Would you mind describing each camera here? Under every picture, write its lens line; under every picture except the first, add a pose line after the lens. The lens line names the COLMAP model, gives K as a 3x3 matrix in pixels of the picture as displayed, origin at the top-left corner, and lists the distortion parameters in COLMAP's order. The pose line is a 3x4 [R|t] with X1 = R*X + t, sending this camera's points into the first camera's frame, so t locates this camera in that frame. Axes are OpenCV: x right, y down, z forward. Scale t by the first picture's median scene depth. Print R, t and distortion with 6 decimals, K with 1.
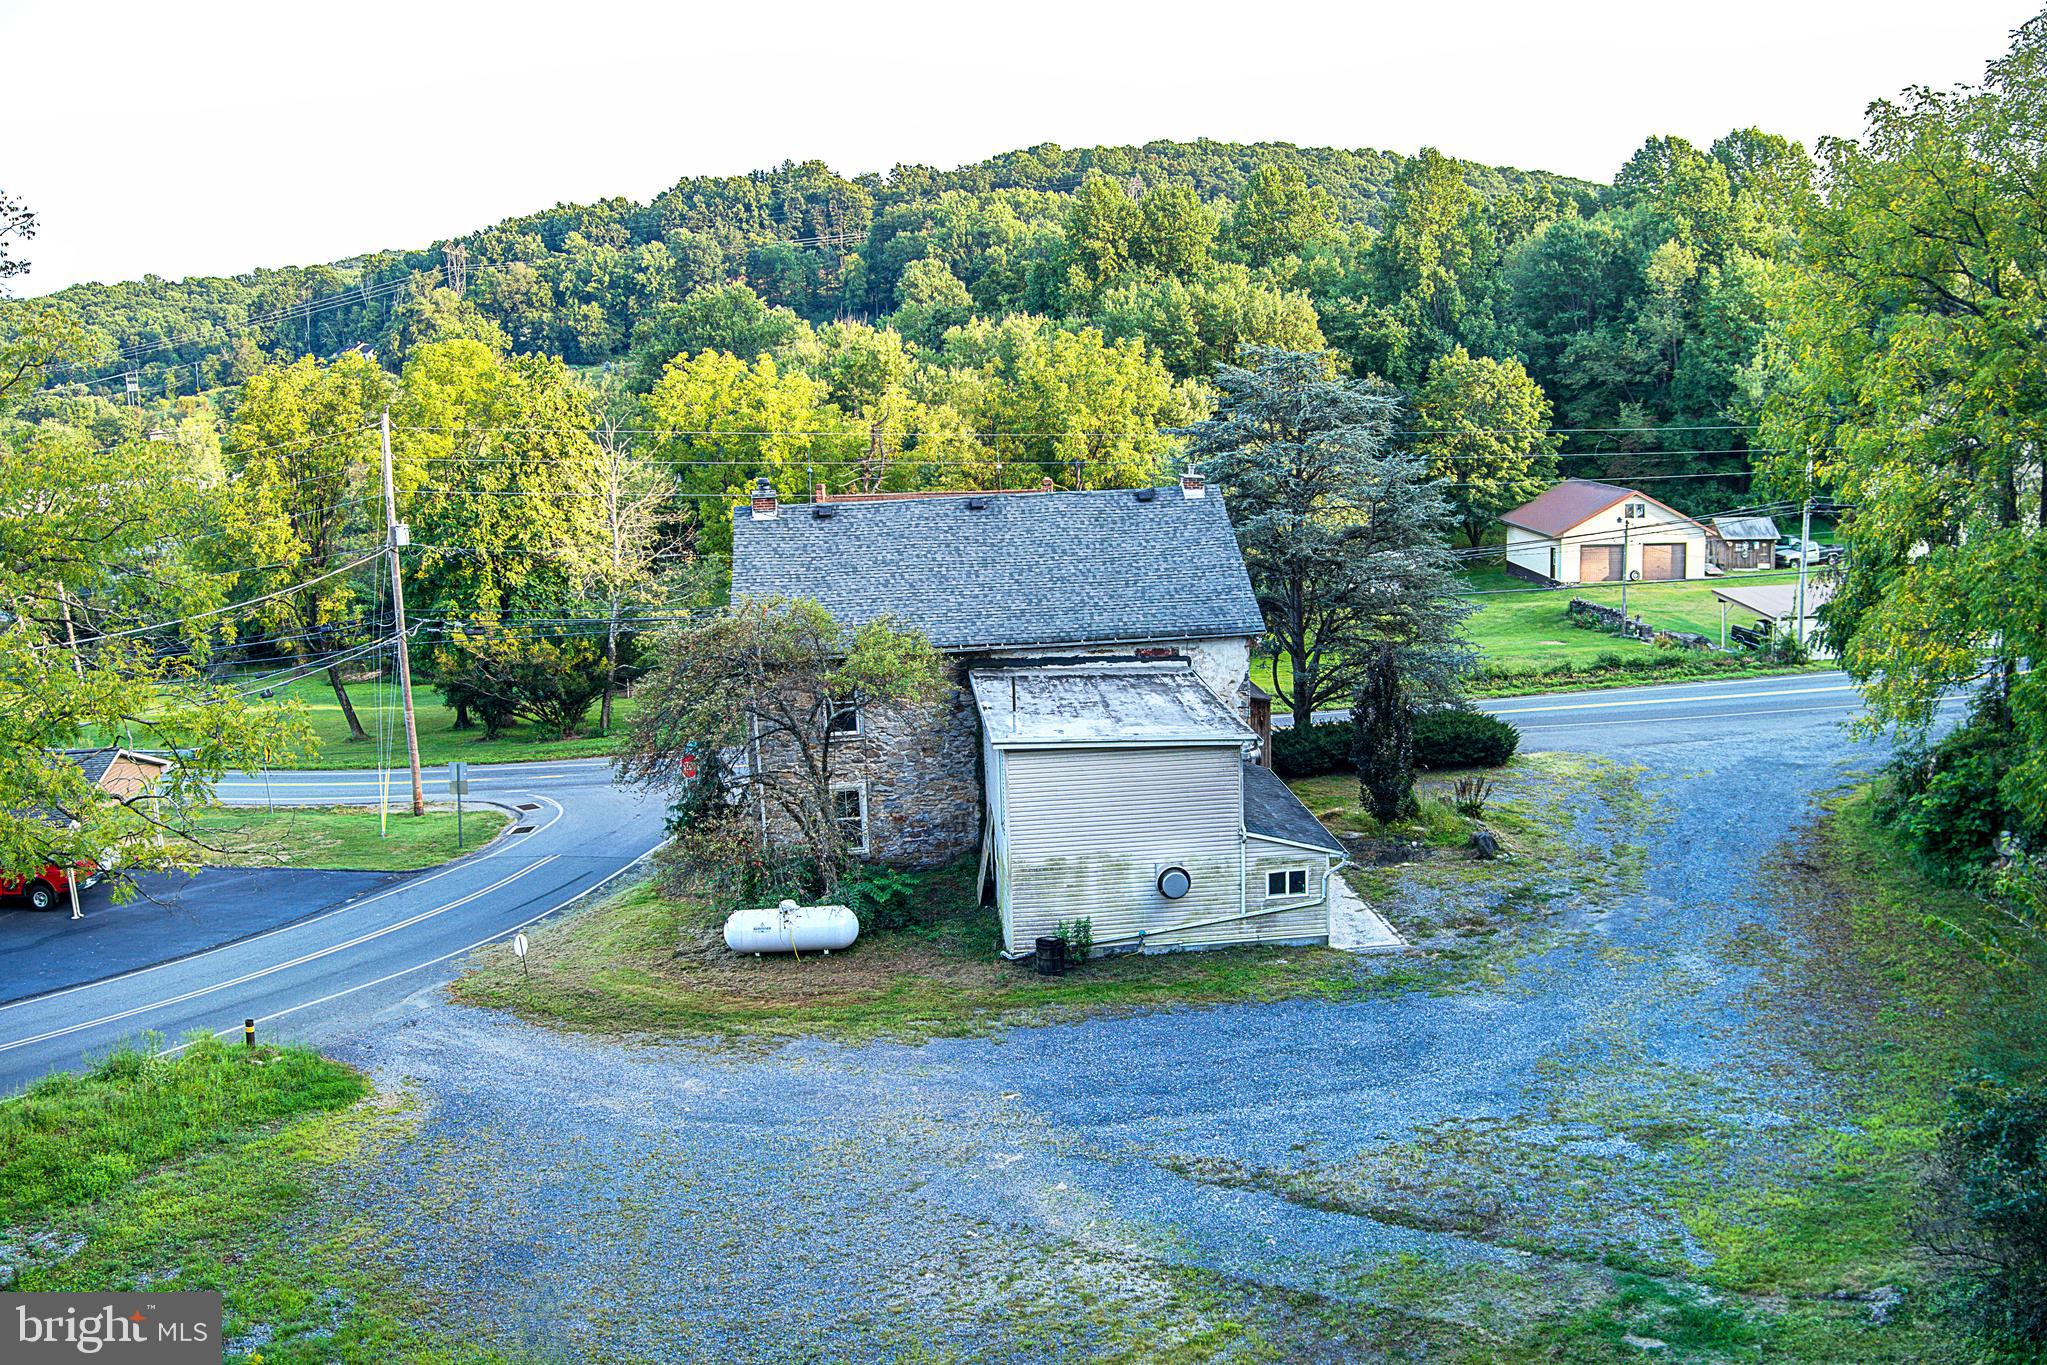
lens RADIAL K [[1659.5, 0, 1023.5], [0, 1659.5, 682.5], [0, 0, 1]] dist [-0.216636, 0.004328]
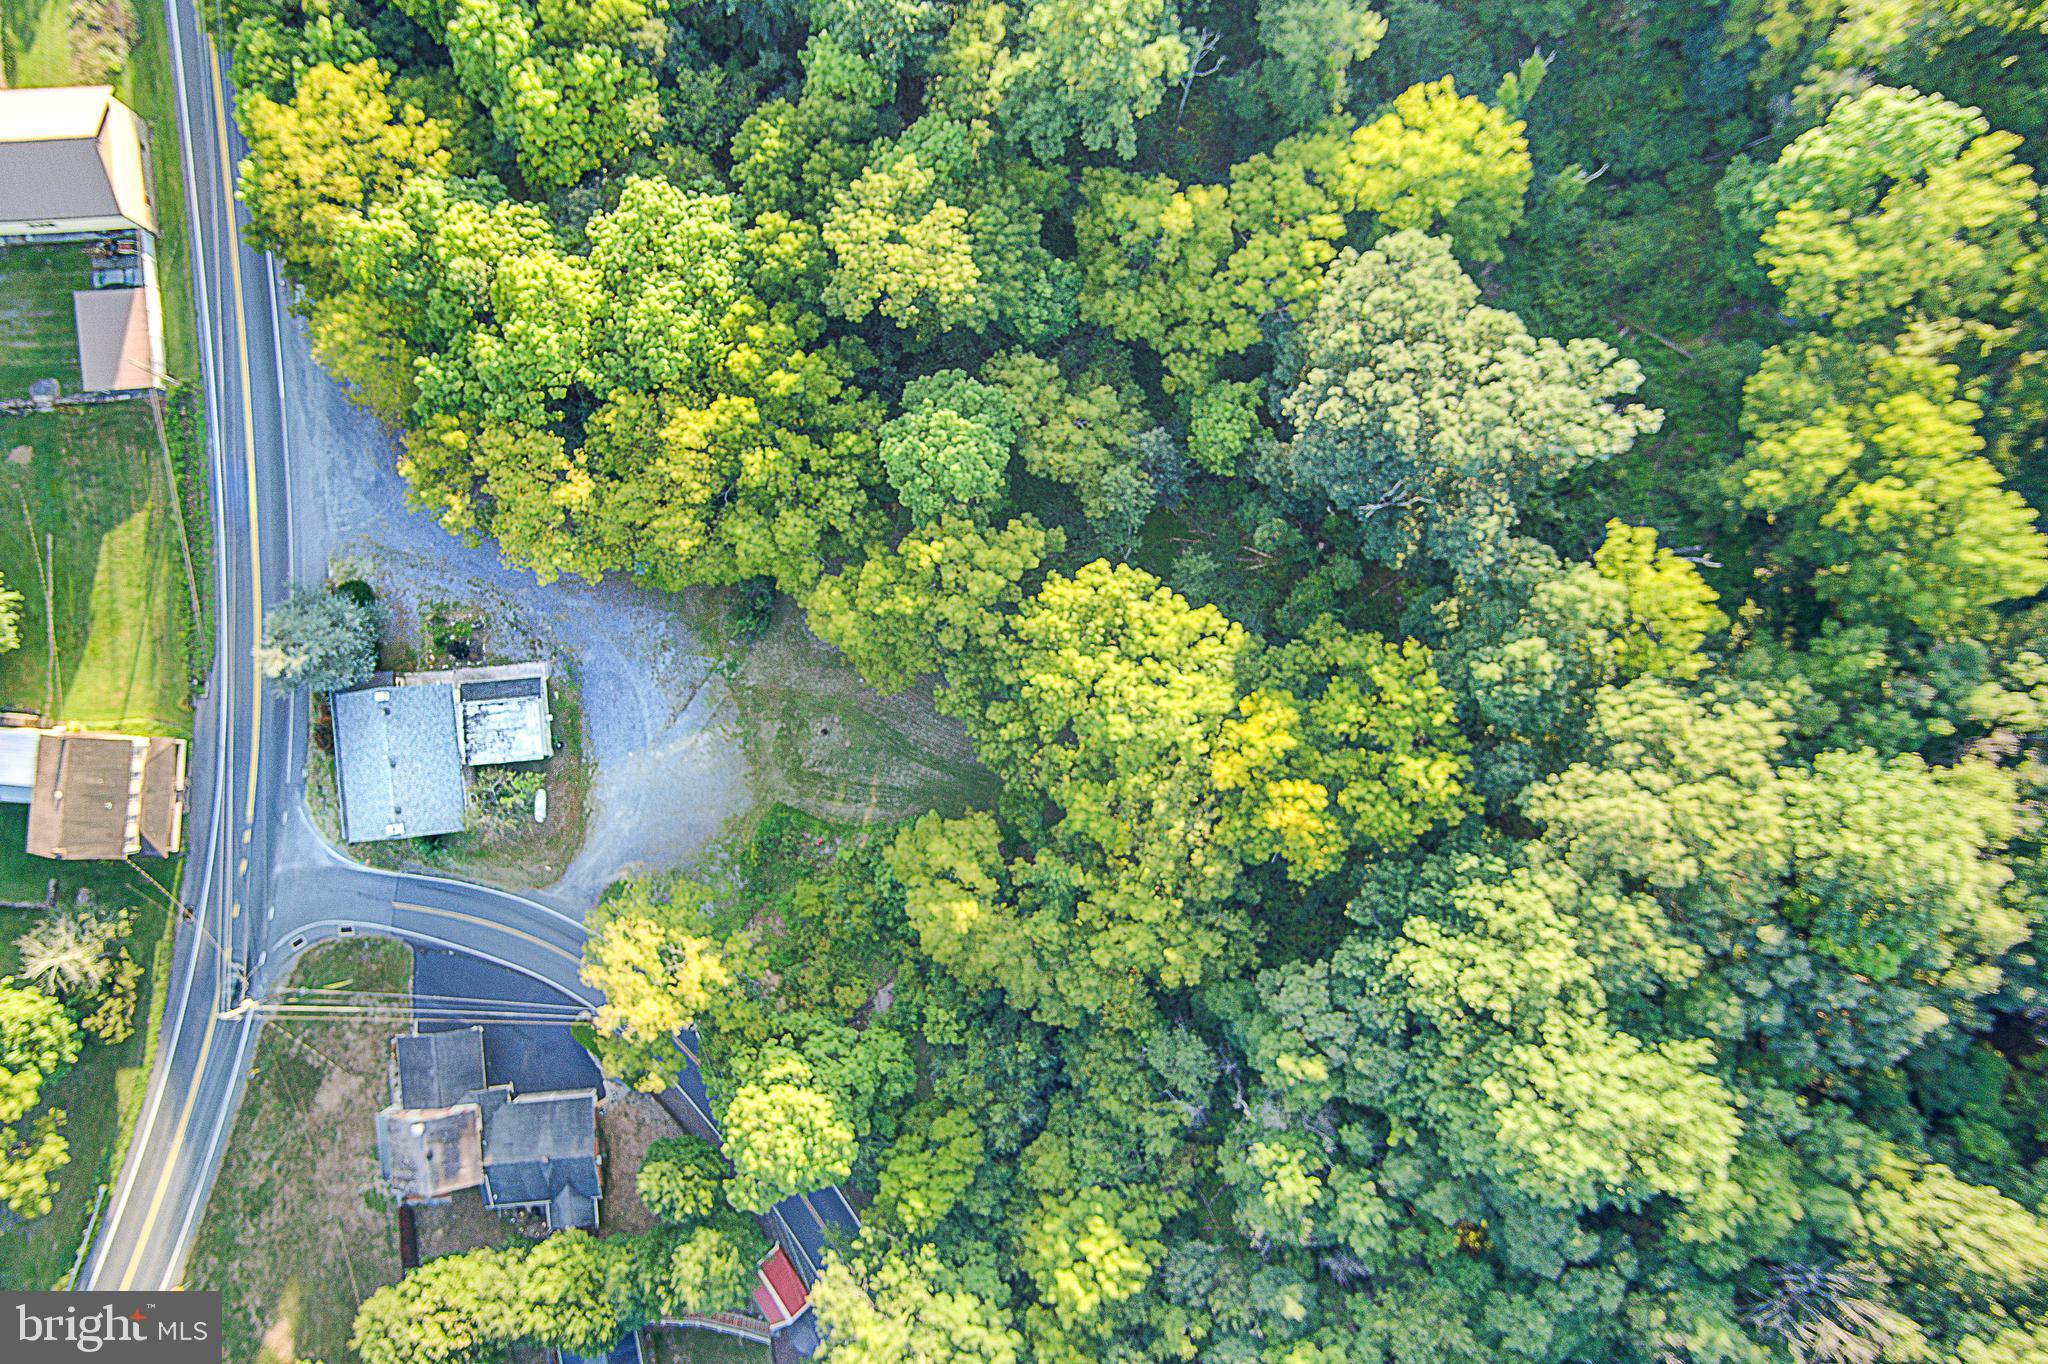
lens RADIAL K [[1586.3, 0, 946.8], [0, 1586.3, 677.2], [0, 0, 1]] dist [0.030268, 0.011224]
pose [[0.005374, -0.998333, 0.057460, -0.013438], [0.188676, 0.057441, 0.980358, -1.259700], [-0.982025, 0.005573, 0.188670, -0.279411]]
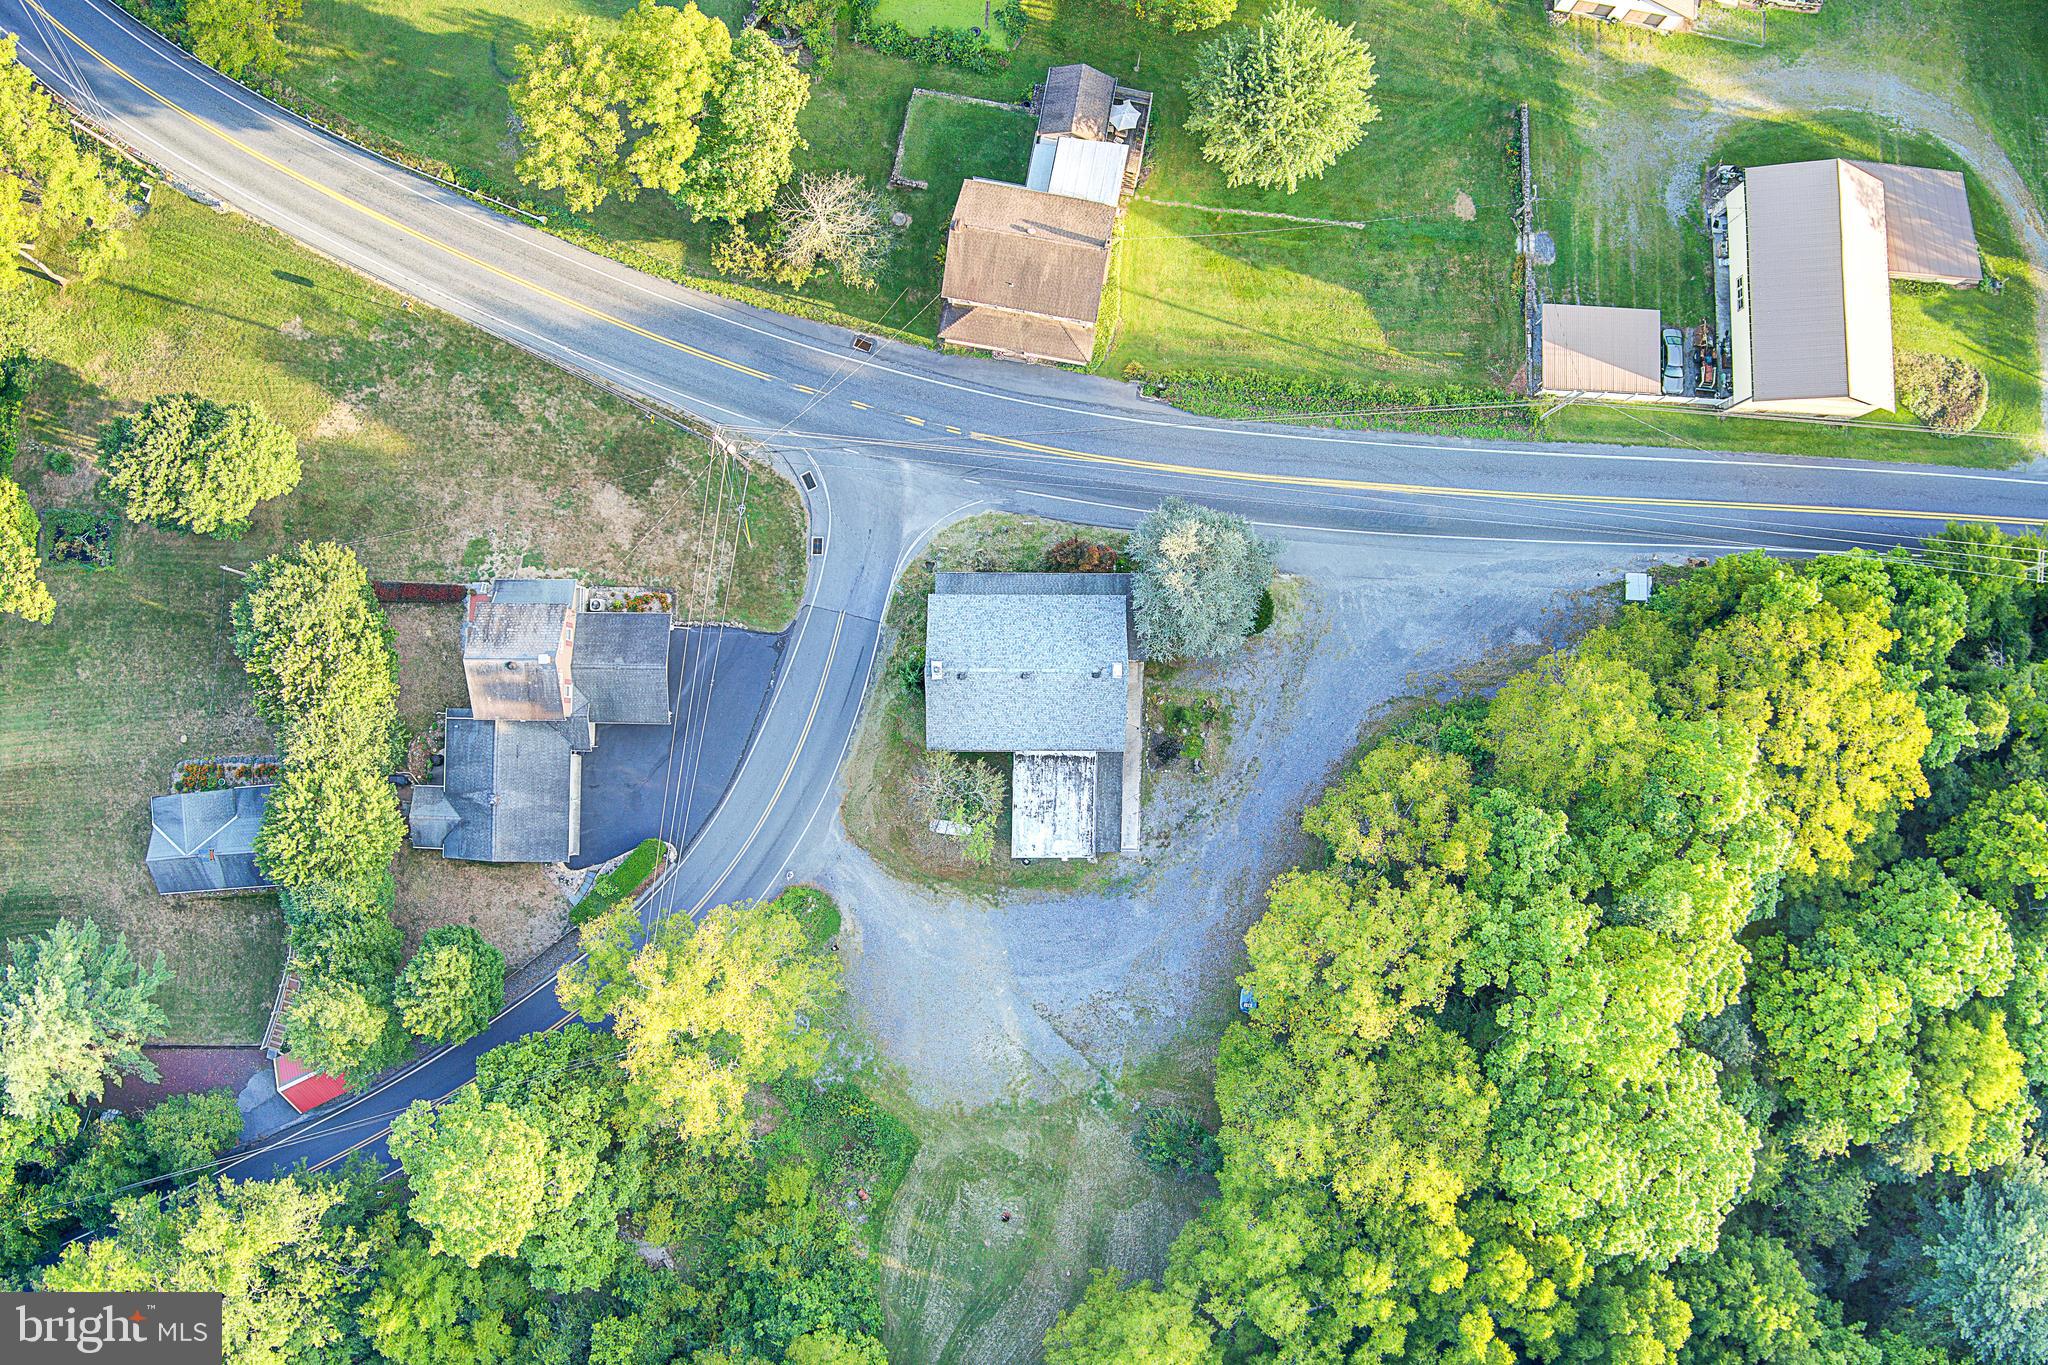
lens RADIAL K [[1659.6, 0, 1024.0], [0, 1659.6, 682.5], [0, 0, 1]] dist [-0.217314, 0.014933]
pose [[0.993041, 0.114334, 0.028221, -0.040847], [-0.051950, 0.210240, 0.976269, -1.040818], [0.105688, -0.970941, 0.214717, 0.199155]]
